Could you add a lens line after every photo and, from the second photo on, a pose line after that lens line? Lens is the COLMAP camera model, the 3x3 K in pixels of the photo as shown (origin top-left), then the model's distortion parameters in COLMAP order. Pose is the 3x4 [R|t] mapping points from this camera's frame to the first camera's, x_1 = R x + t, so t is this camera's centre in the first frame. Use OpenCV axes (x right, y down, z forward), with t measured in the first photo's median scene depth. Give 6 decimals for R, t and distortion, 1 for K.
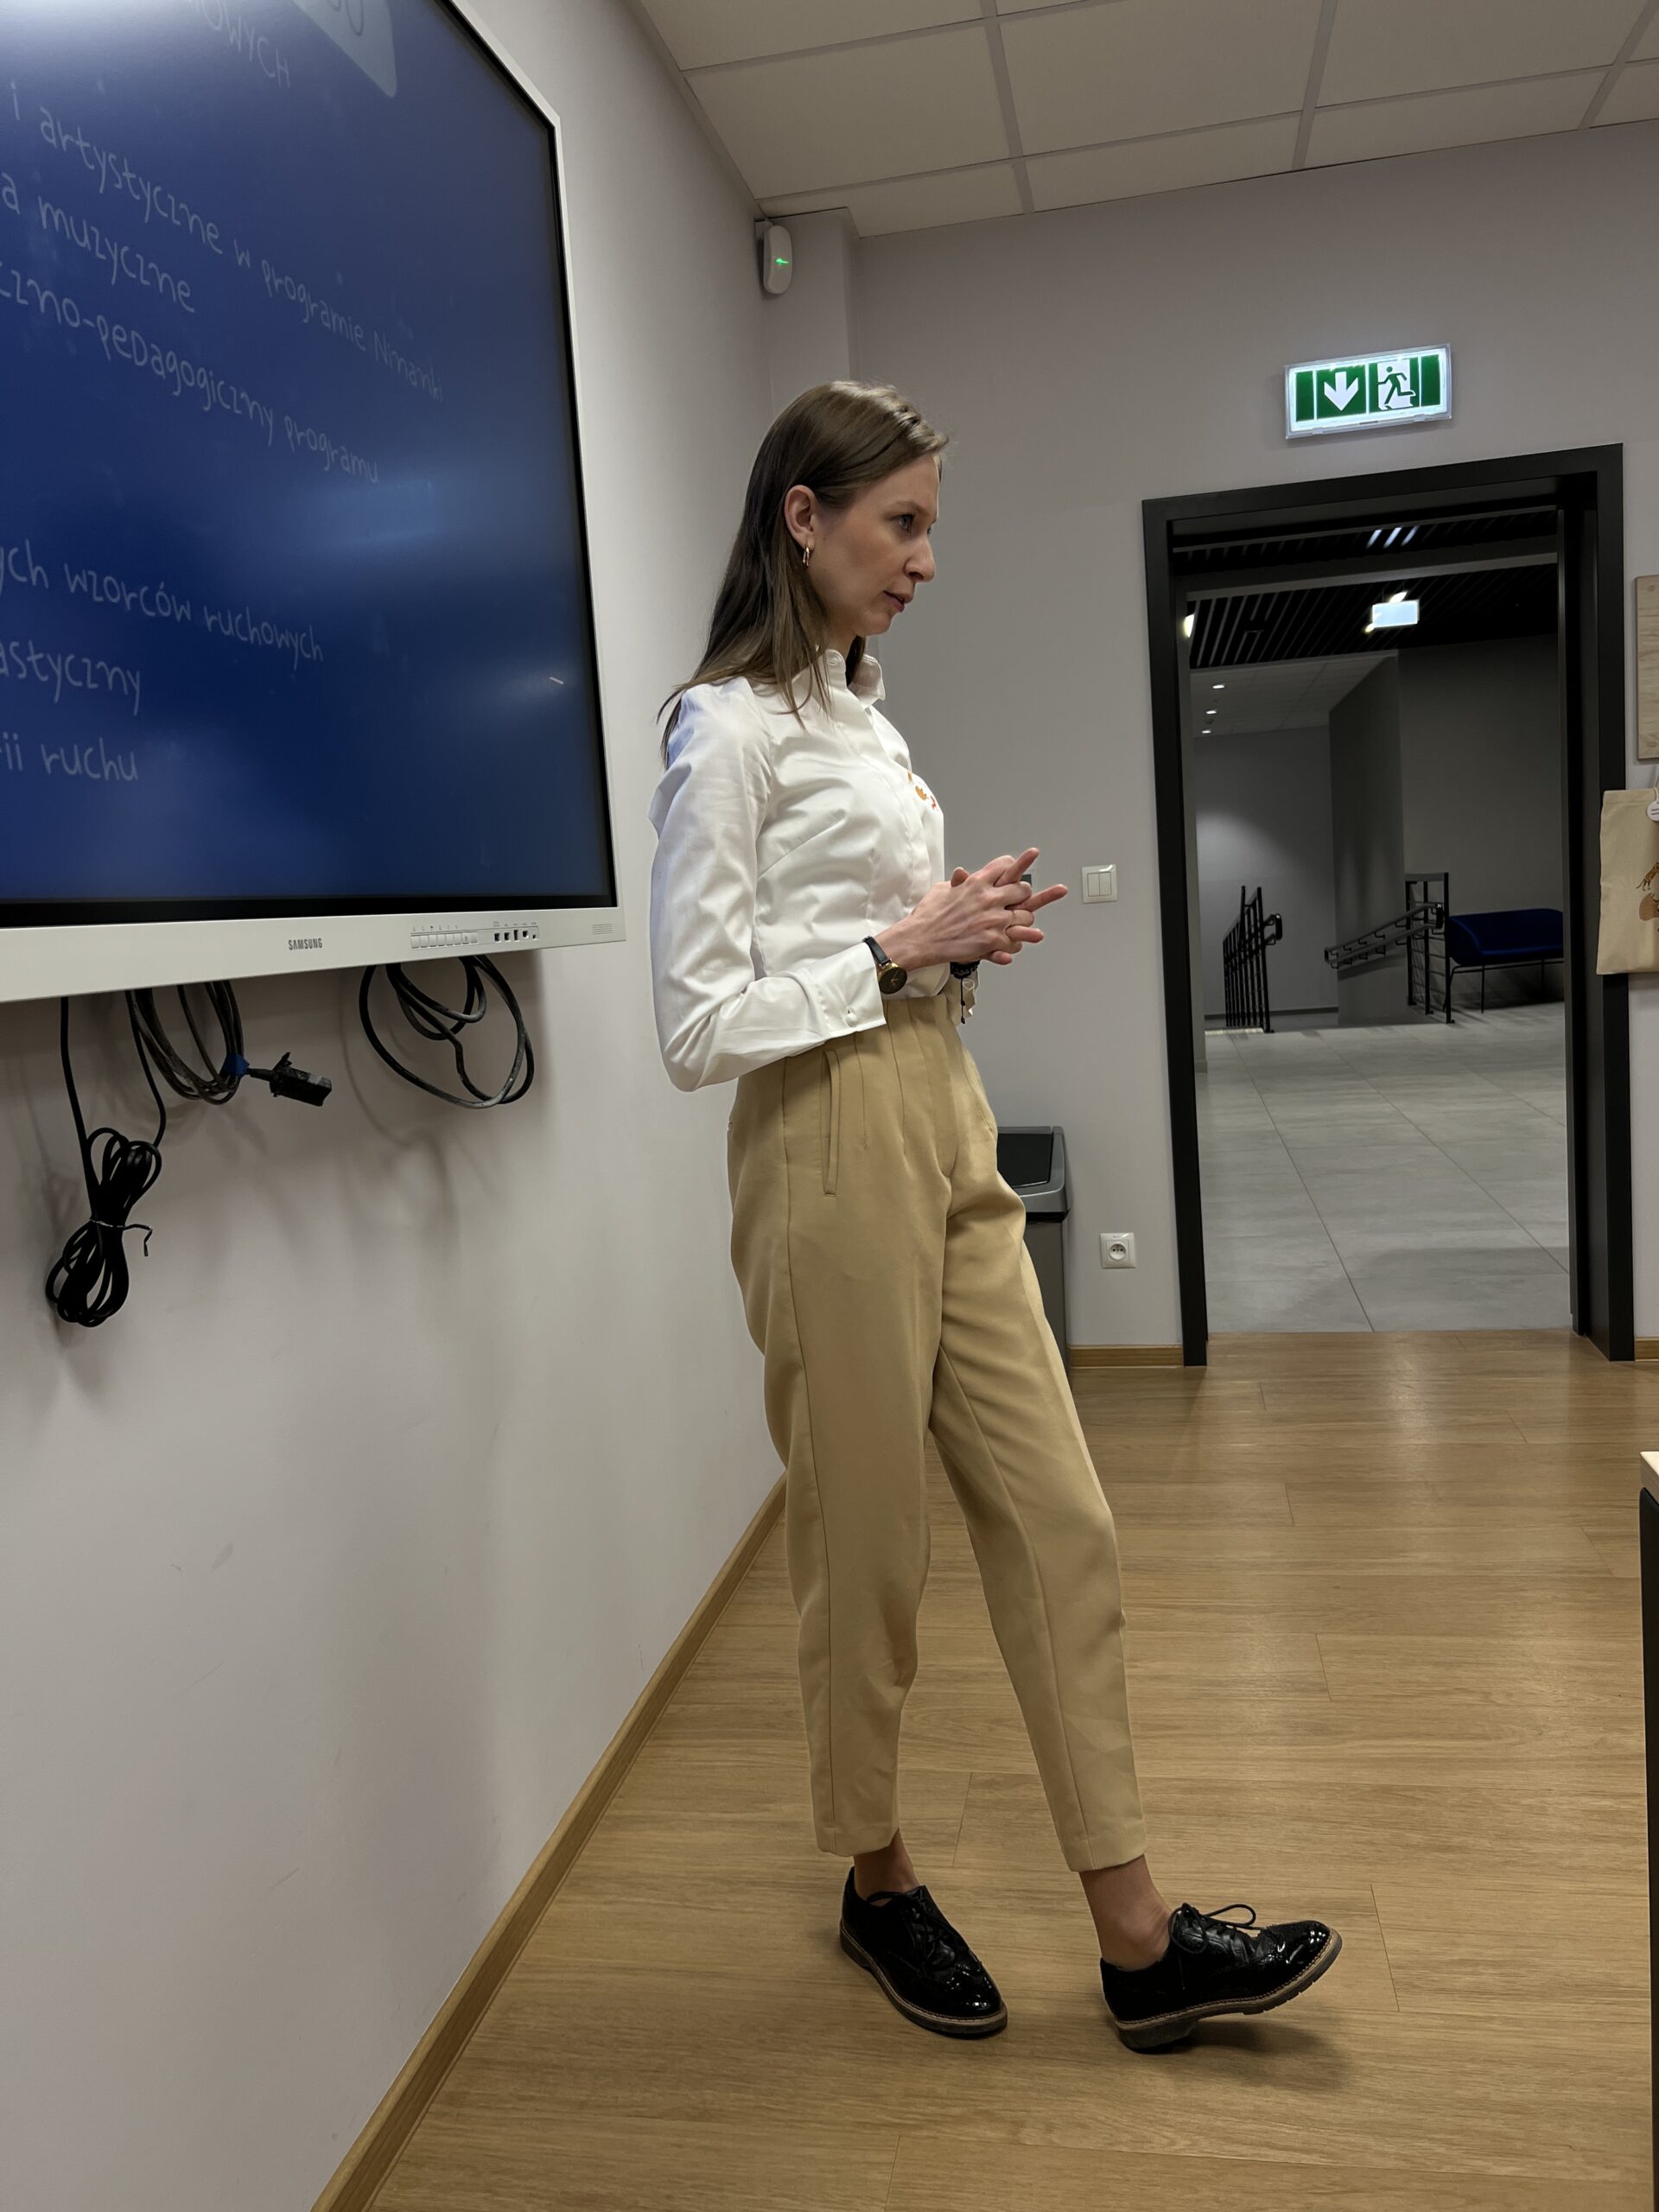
lens RADIAL K [[1664.3, 0, 834.3], [0, 1664.3, 1116.3], [0, 0, 1]] dist [0.031886, -0.019583]
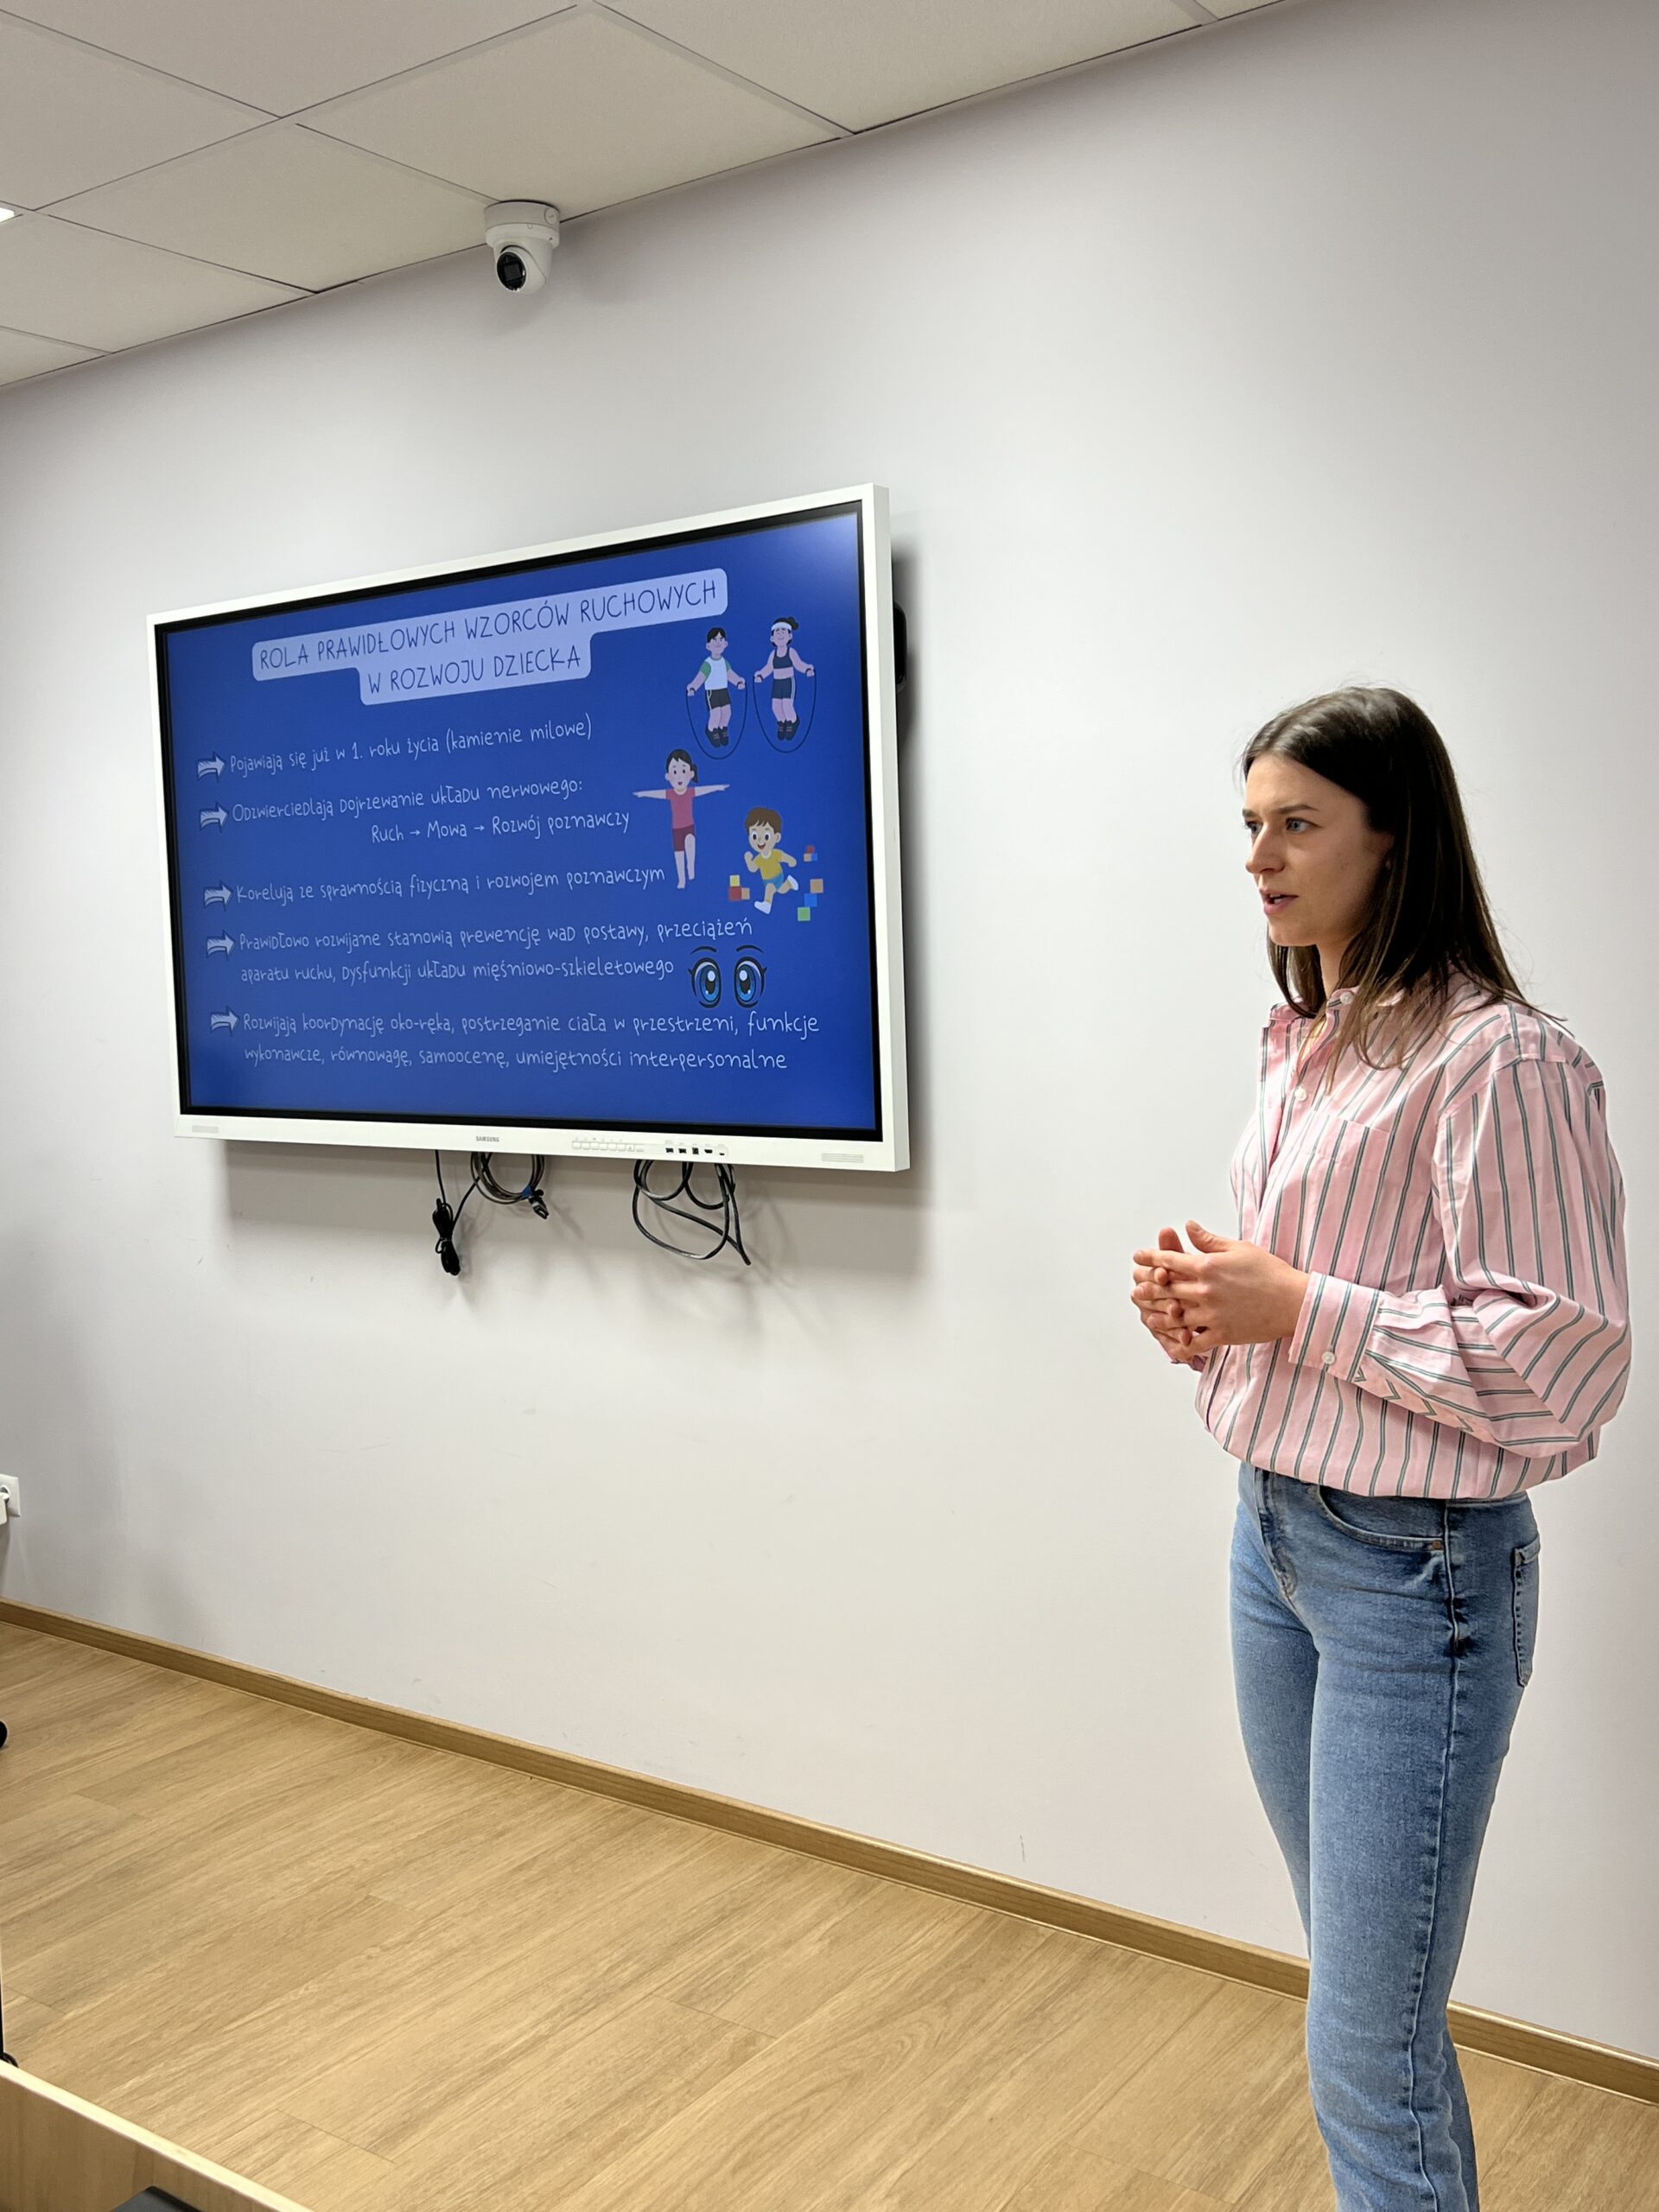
lens RADIAL K [[2074.3, 0, 837.3], [0, 2074.3, 1087.5], [0, 0, 1]] dist [0.022783, 0.000000]
pose [[-0.408453, 0.134337, -0.902840, 1.284693], [-0.063942, 0.982470, 0.175113, -0.449073], [0.910537, 0.129255, -0.392703, 1.658215]]
